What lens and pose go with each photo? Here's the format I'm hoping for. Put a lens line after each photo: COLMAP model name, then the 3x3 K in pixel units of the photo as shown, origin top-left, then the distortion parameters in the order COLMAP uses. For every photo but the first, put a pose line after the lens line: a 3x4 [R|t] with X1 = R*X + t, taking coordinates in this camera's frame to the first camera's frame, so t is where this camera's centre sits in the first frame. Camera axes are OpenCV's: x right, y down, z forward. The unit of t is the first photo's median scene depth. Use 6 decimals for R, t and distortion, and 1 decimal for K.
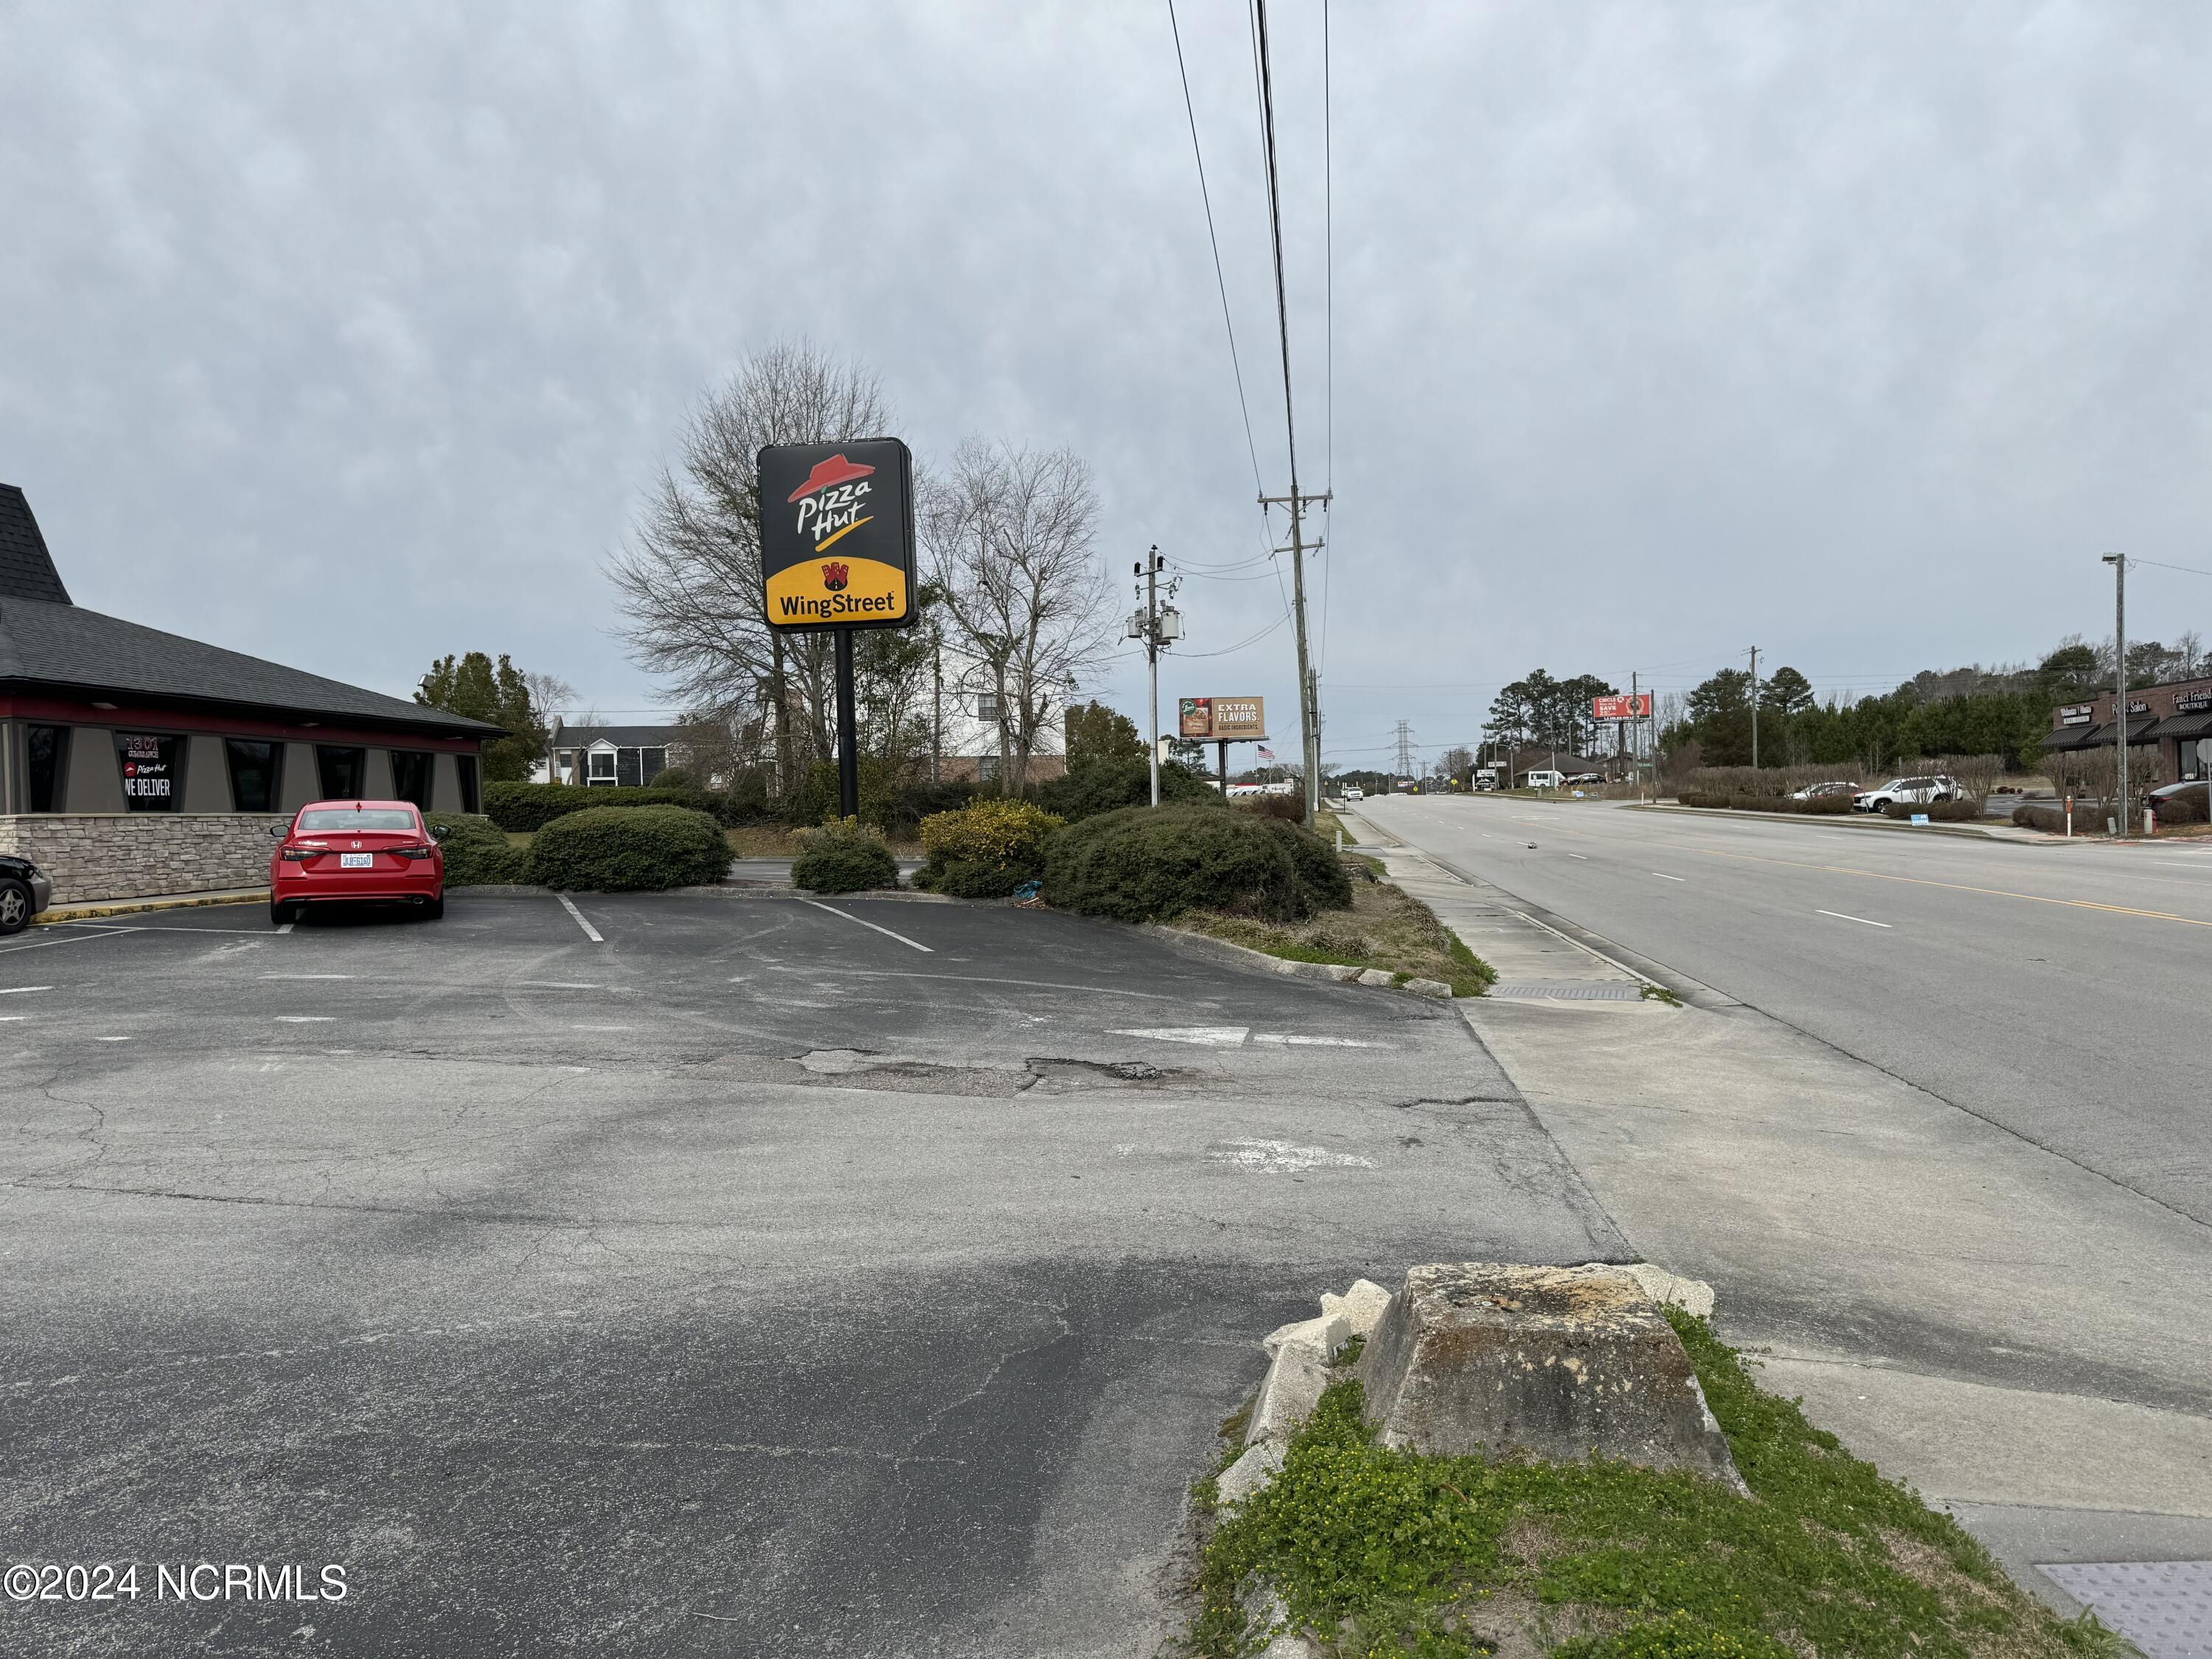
lens RADIAL K [[1556.2, 0, 1101.8], [0, 1556.2, 846.0], [0, 0, 1]] dist [0.067249, -0.065306]
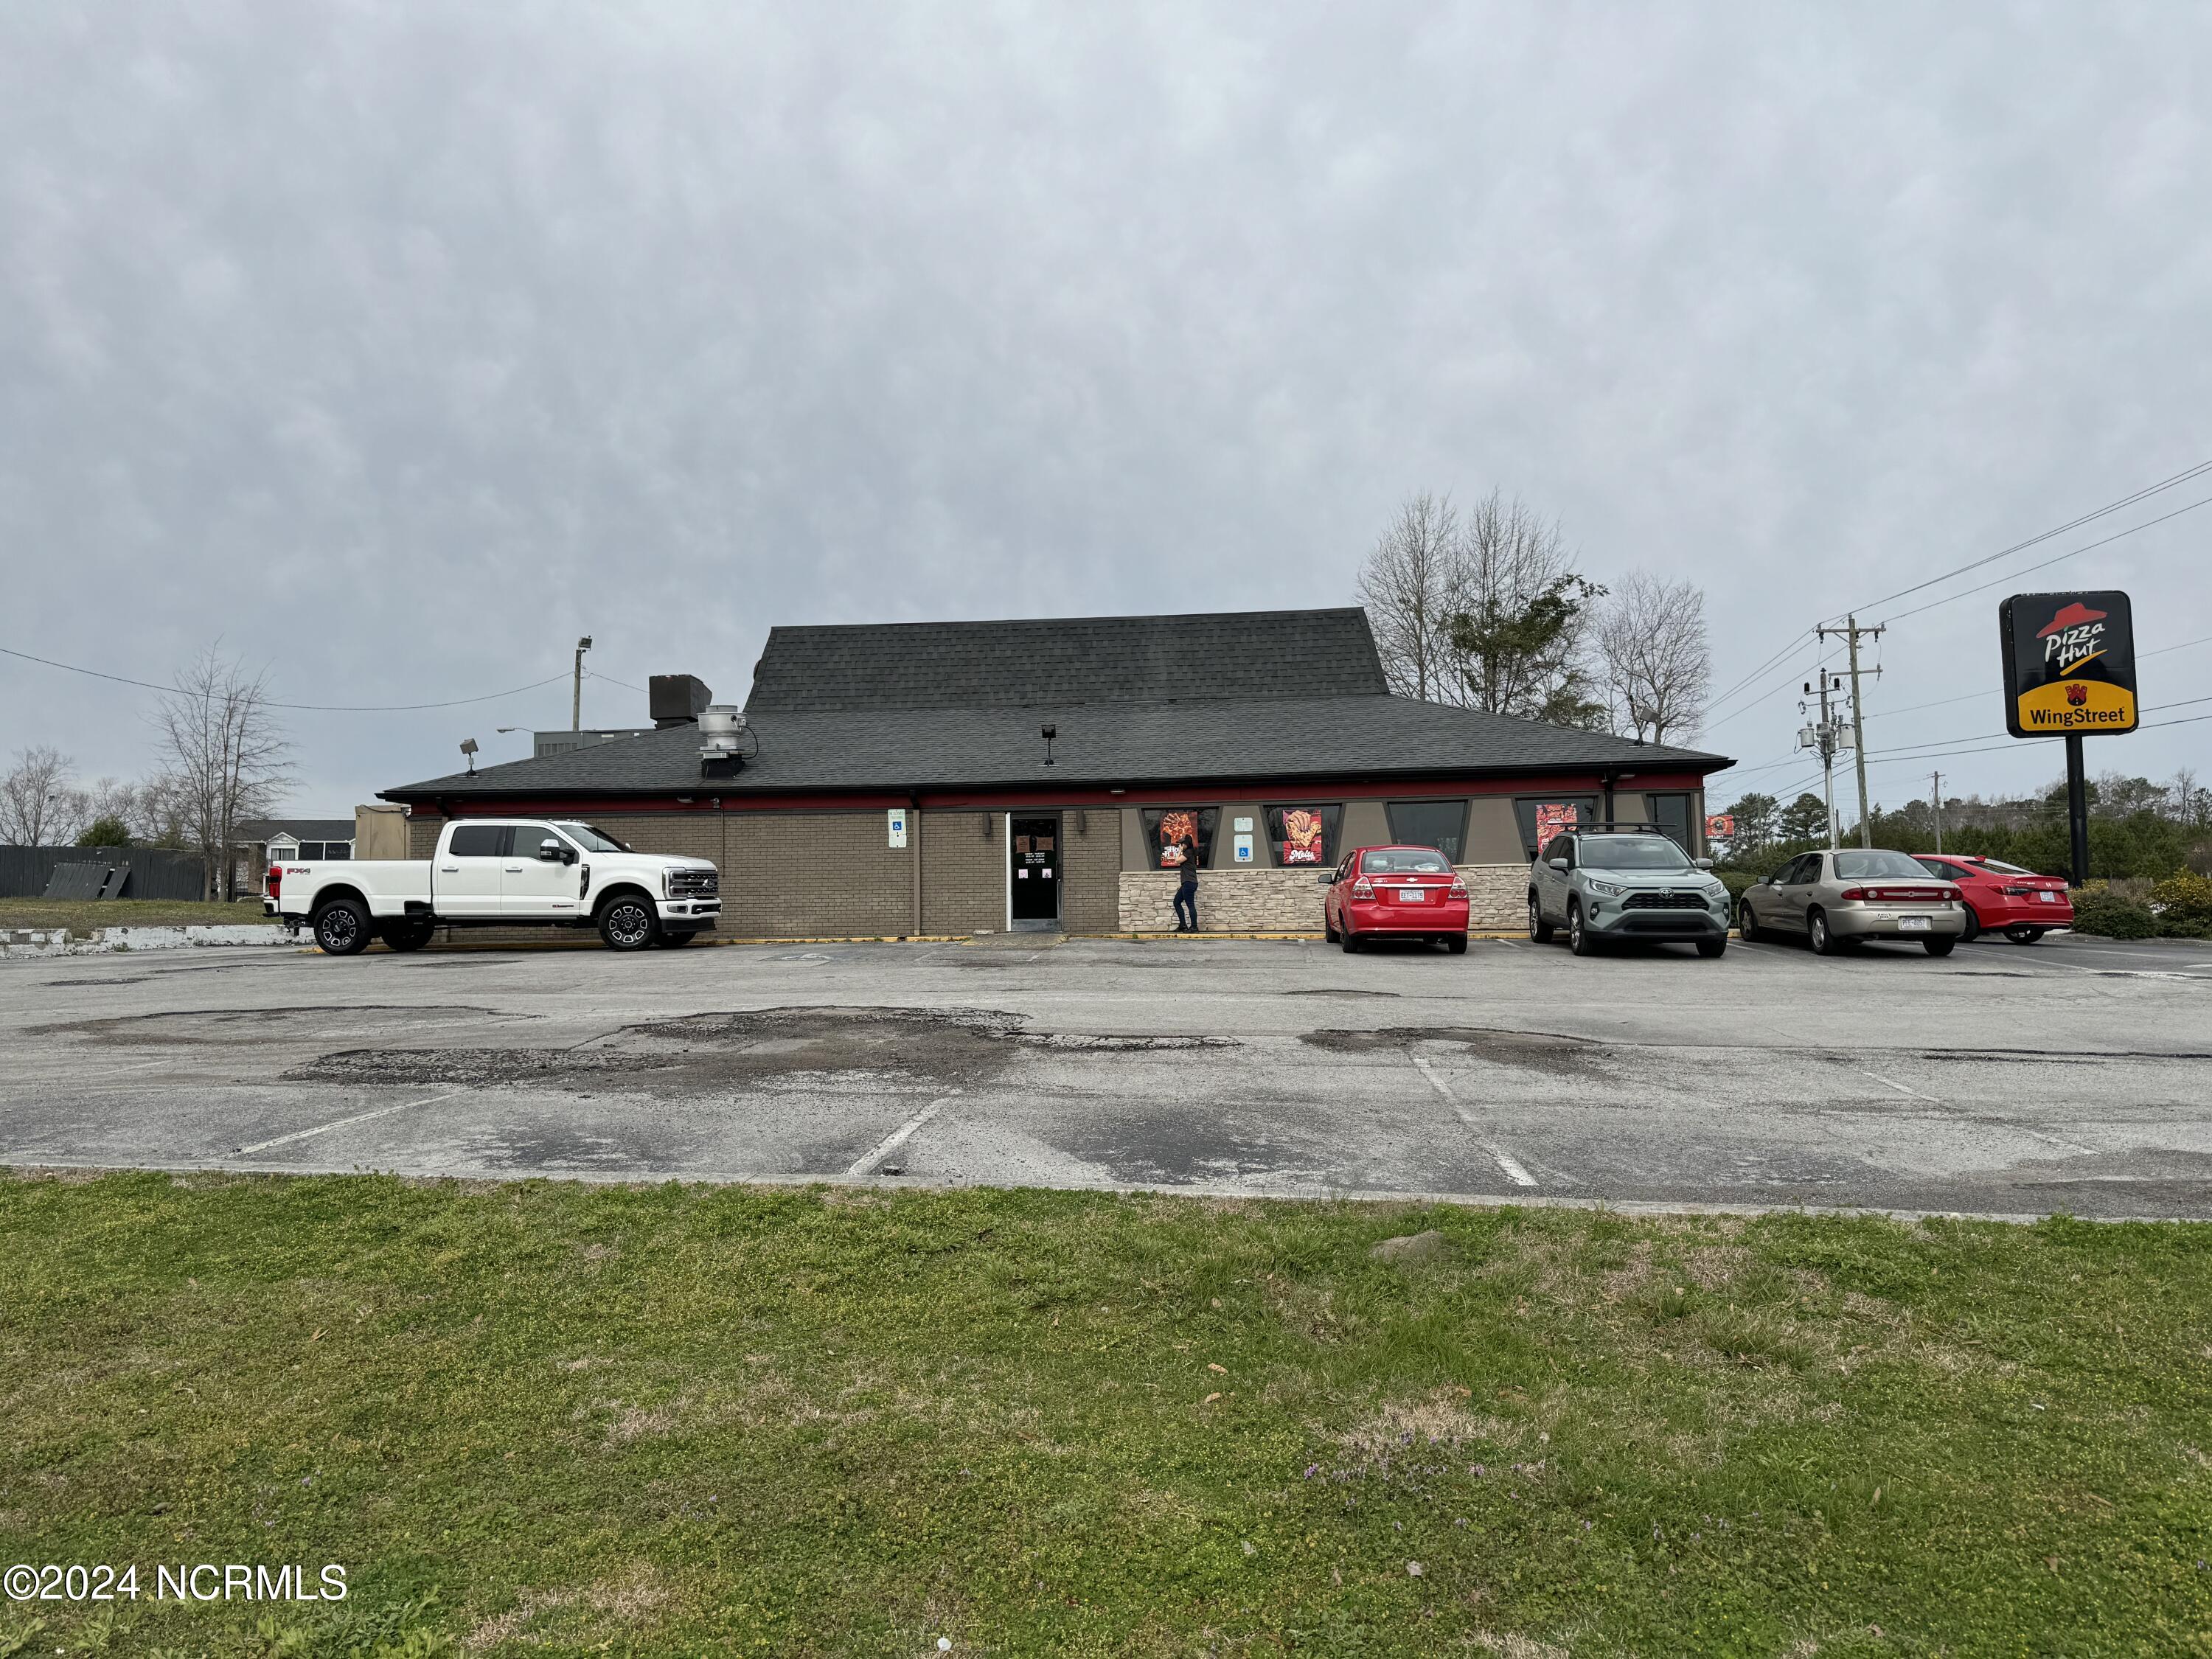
lens RADIAL K [[1564.2, 0, 1015.1], [0, 1564.2, 821.7], [0, 0, 1]] dist [0.043568, -0.000527]
pose [[0.999182, 0.021636, 0.034174, -1.053983], [-0.018585, 0.996017, -0.087209, 0.060687], [-0.035925, 0.086502, 0.995604, -0.260957]]
